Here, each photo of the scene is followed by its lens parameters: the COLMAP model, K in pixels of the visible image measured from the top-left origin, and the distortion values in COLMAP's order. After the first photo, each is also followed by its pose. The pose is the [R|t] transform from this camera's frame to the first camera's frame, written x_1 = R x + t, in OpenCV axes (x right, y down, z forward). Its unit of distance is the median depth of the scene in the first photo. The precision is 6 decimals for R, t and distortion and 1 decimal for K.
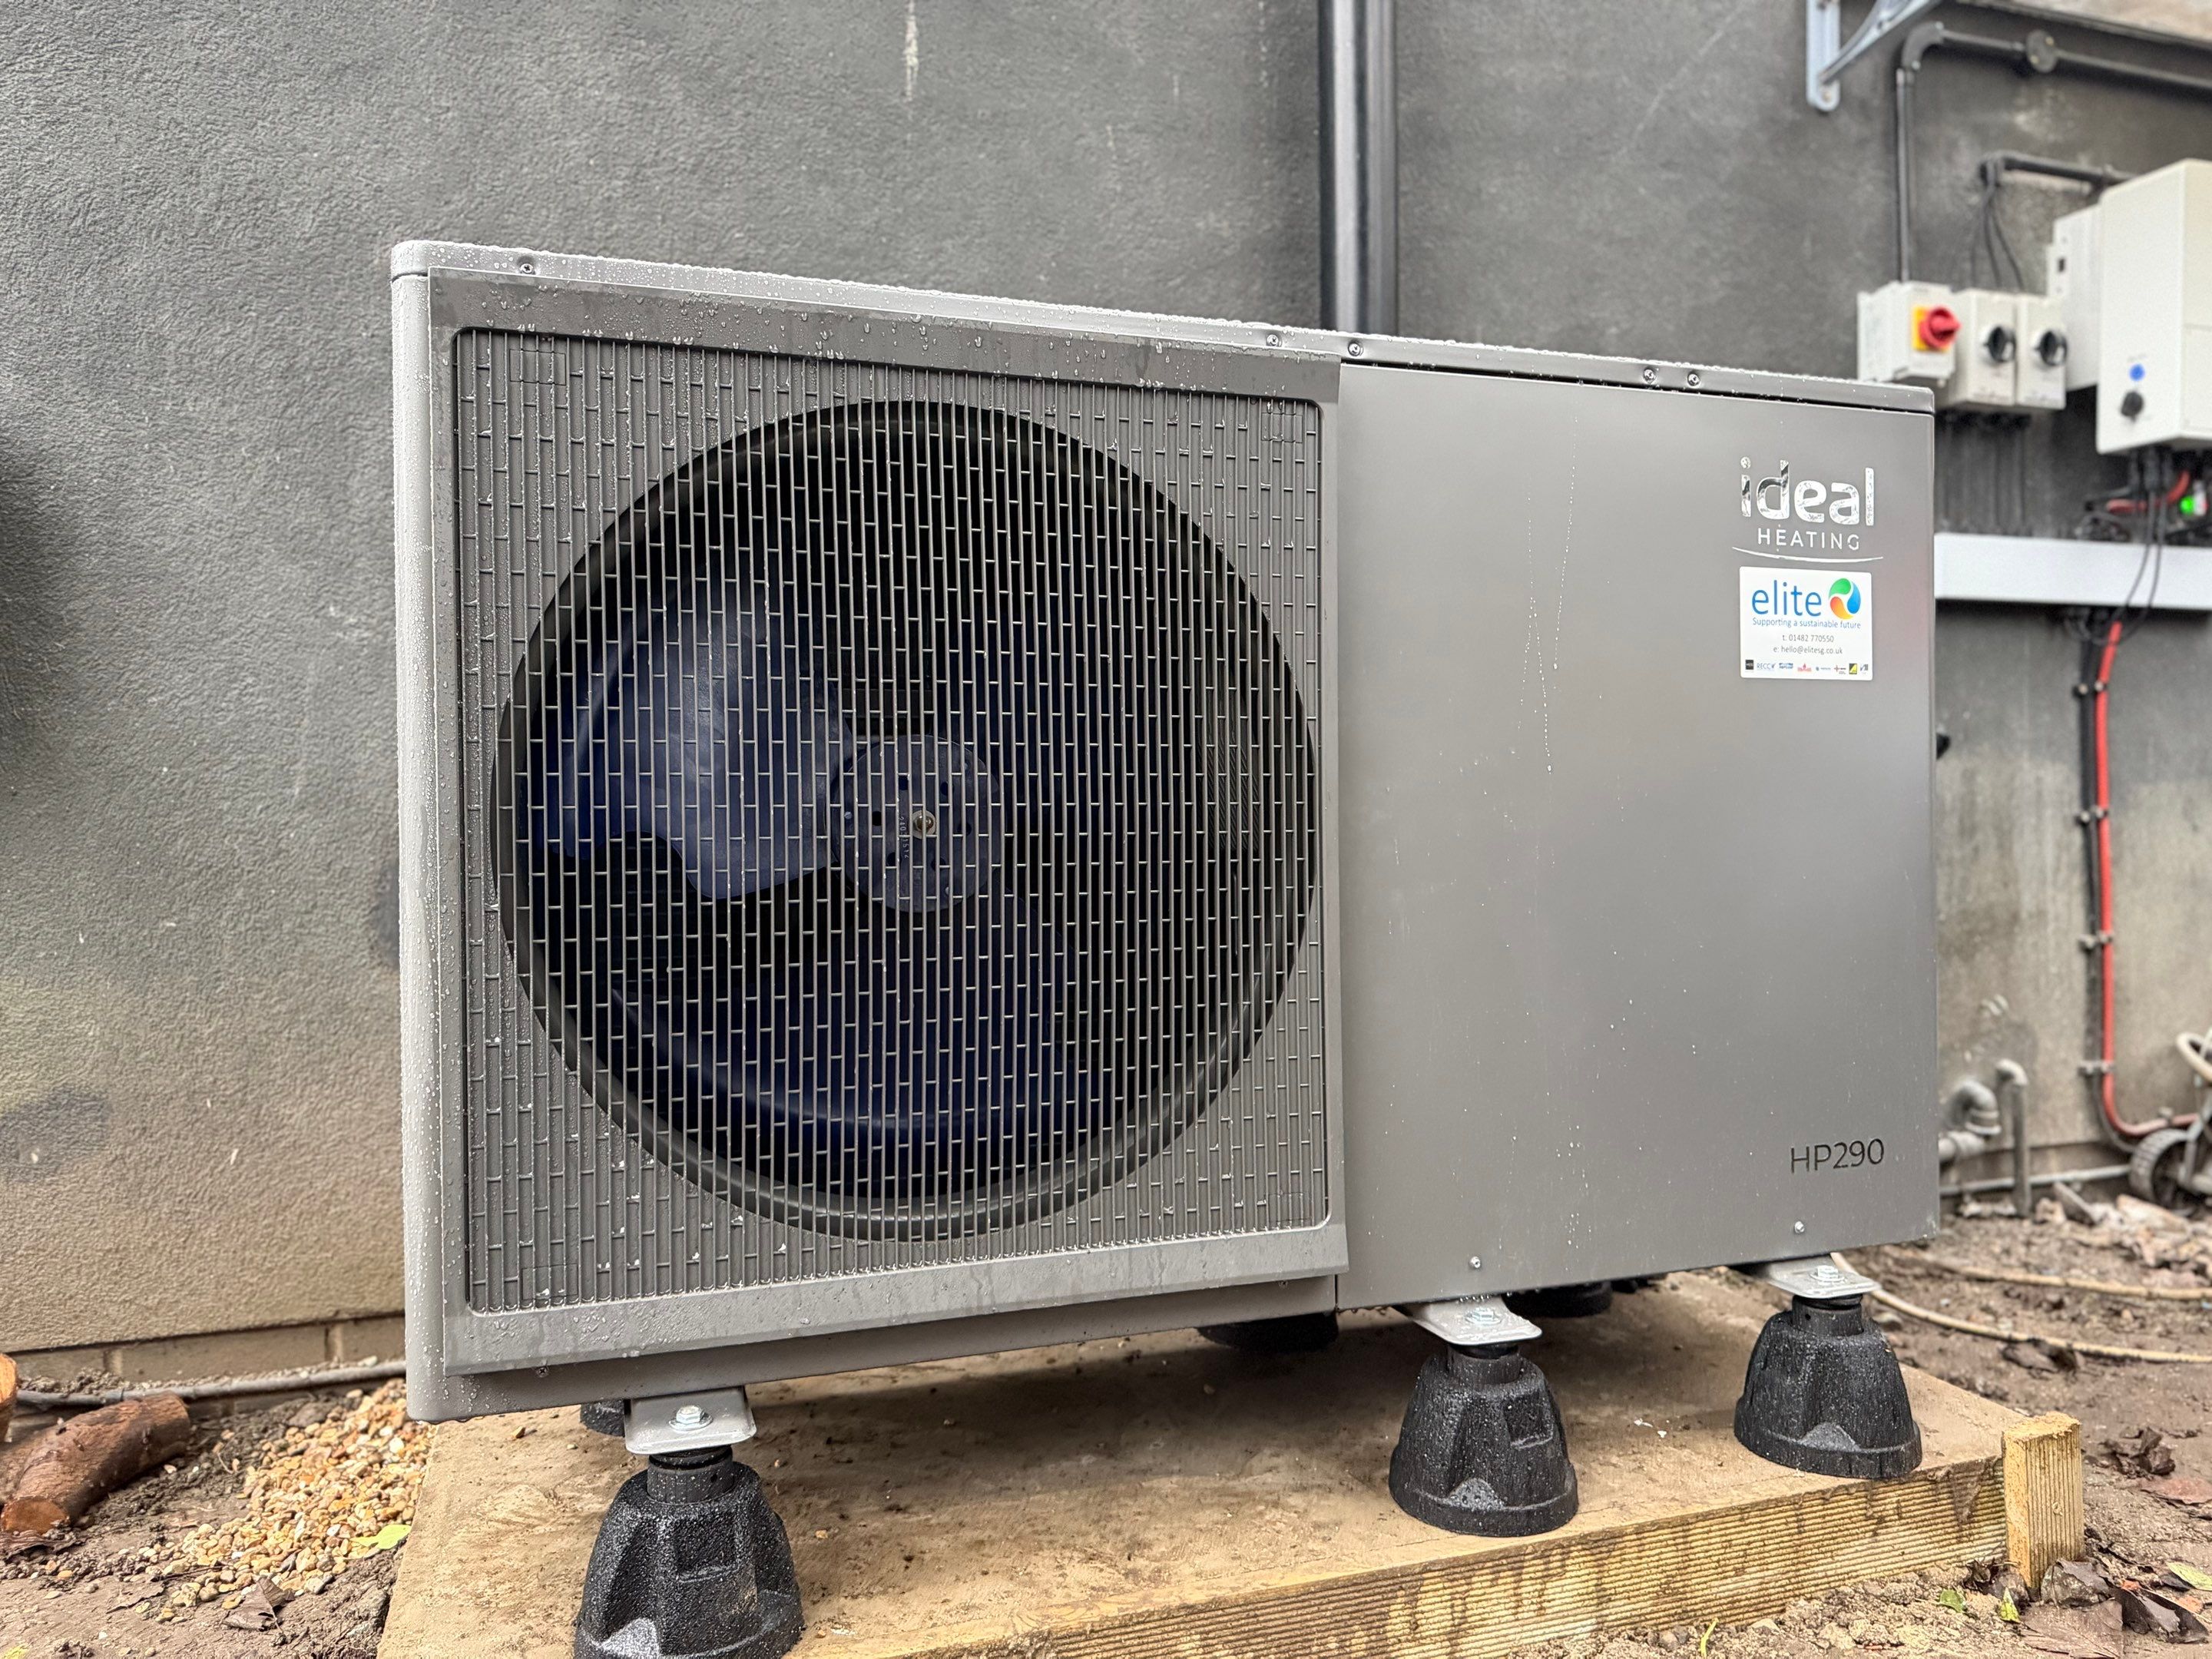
lens RADIAL K [[1564.2, 0, 1106.0], [0, 1564.2, 829.5], [0, 0, 1]] dist [0.004430, -0.017708]
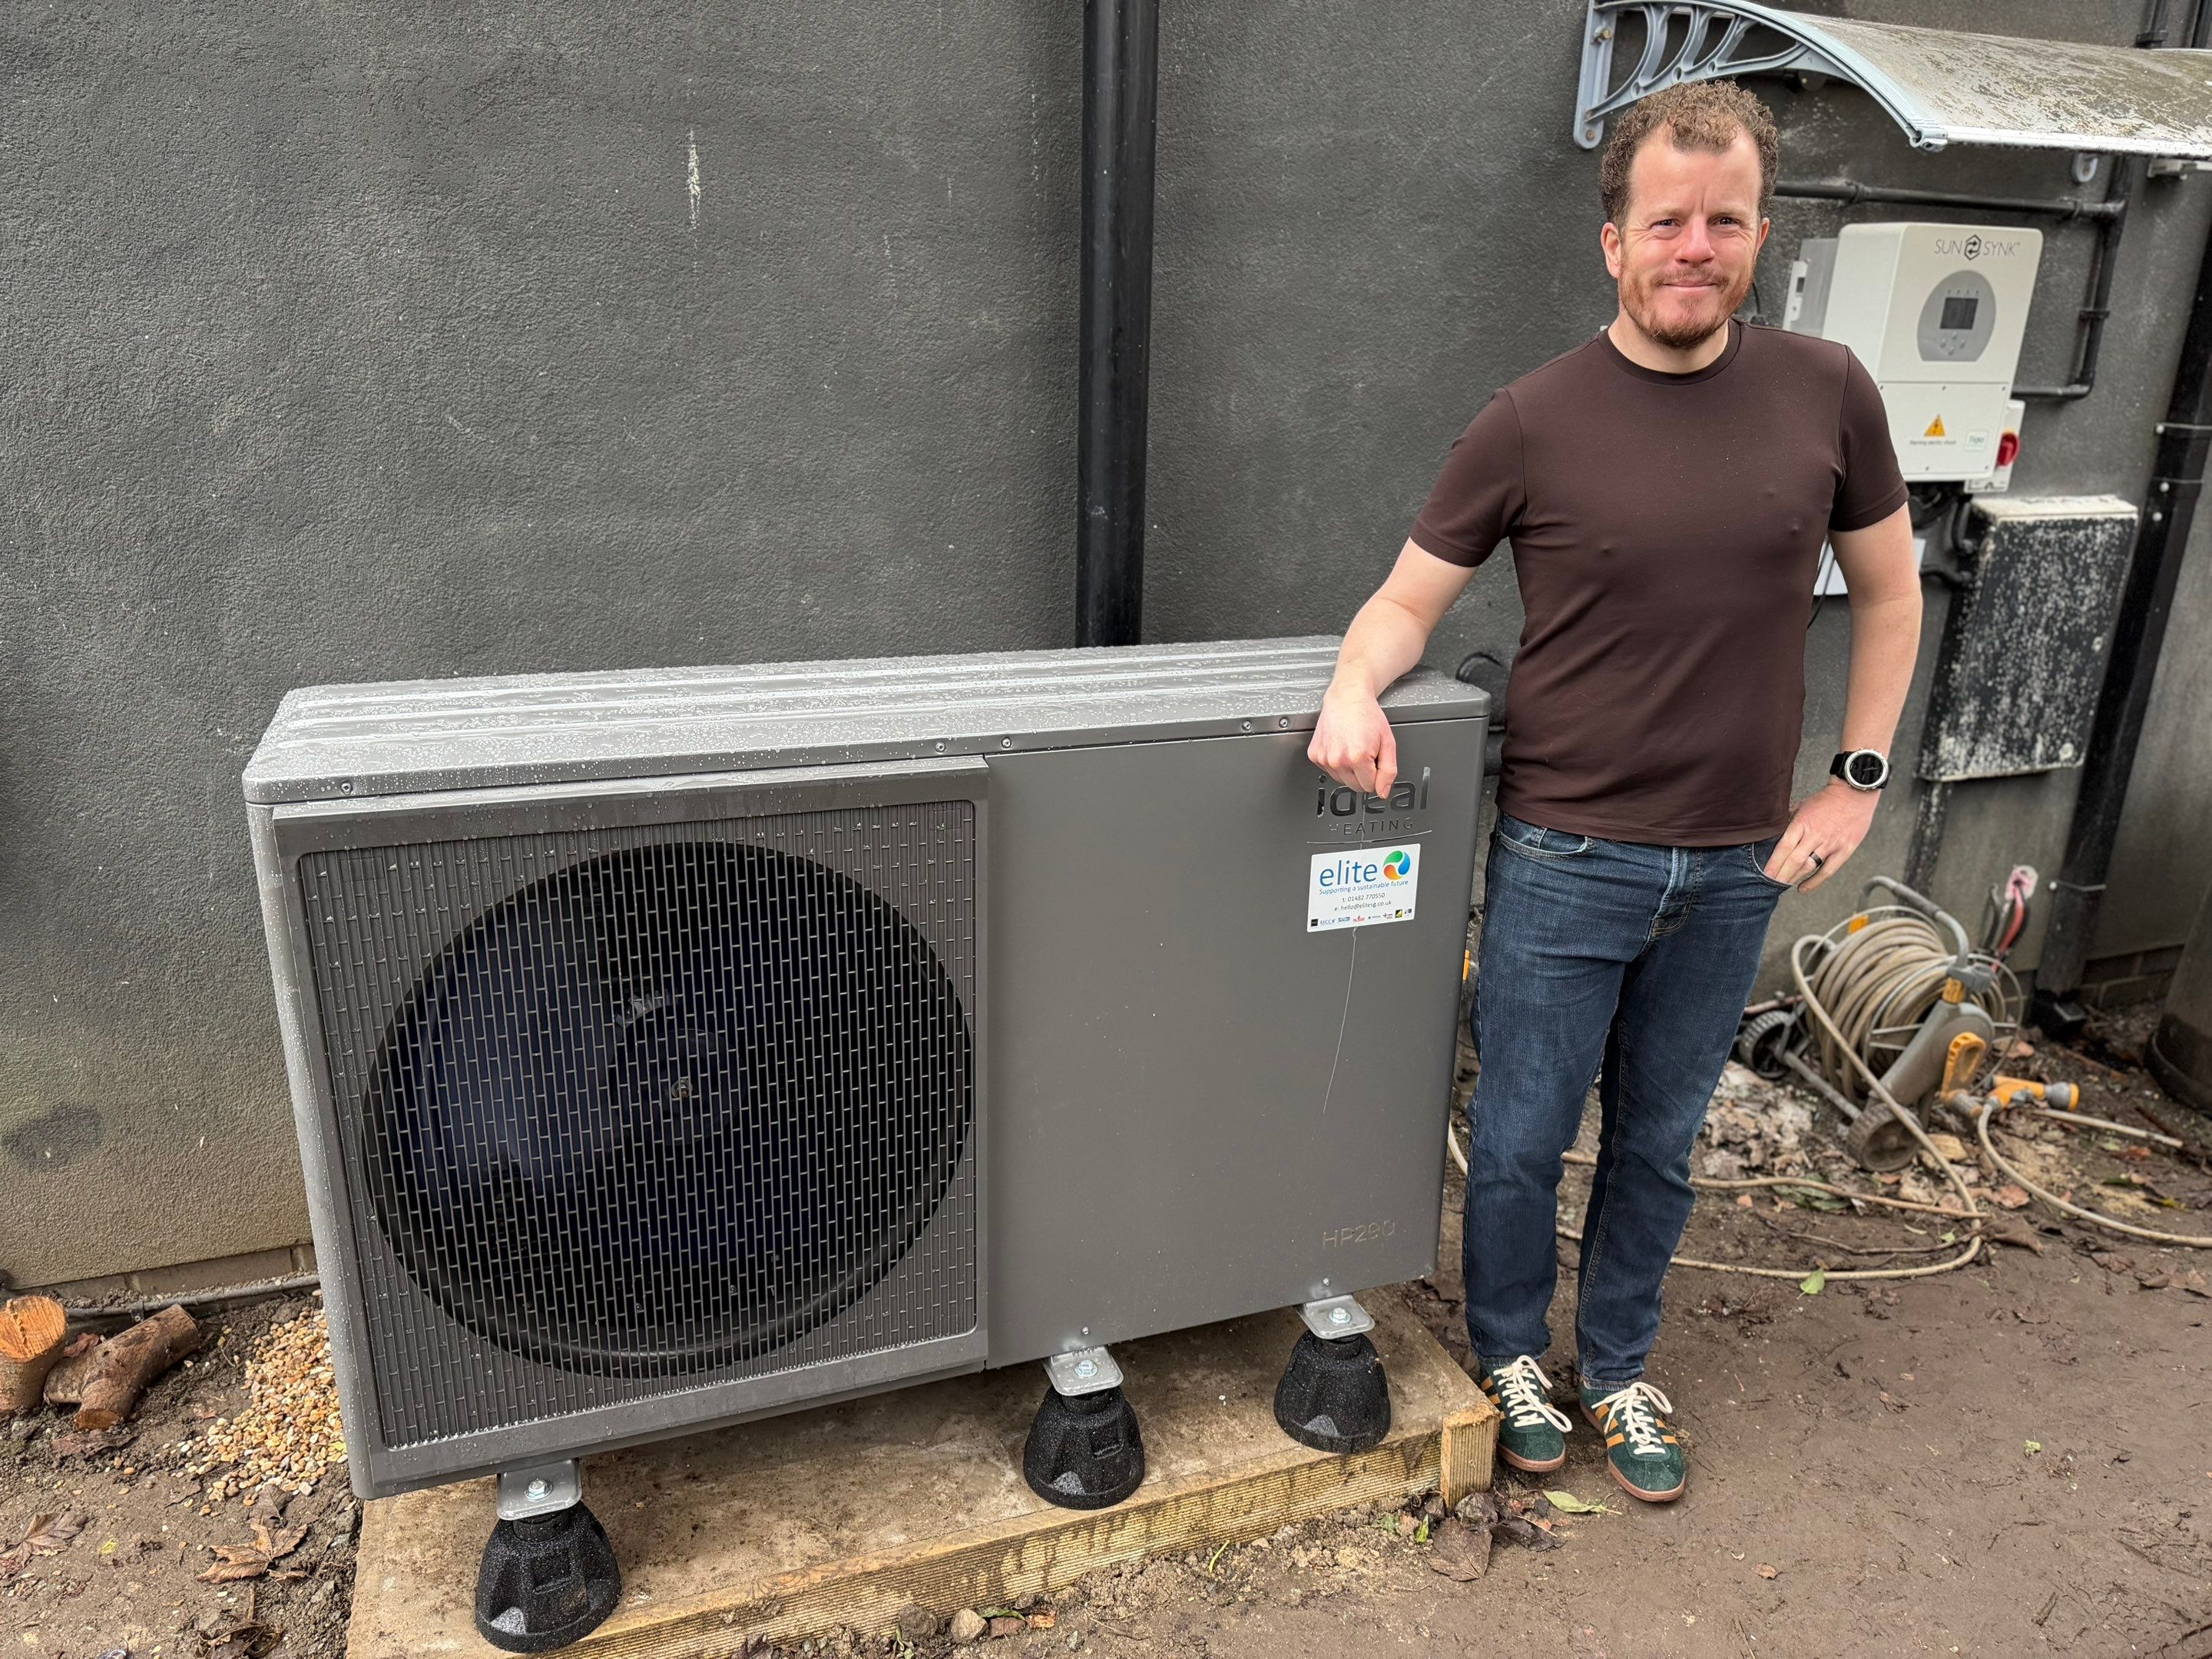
lens RADIAL K [[1564.2, 0, 1106.0], [0, 1564.2, 829.5], [0, 0, 1]] dist [0.004430, -0.017708]
pose [[0.999004, 0.019568, 0.040109, 0.167564], [-0.030842, 0.952305, 0.303584, -0.552378], [-0.032256, -0.304519, 0.951960, -0.226445]]
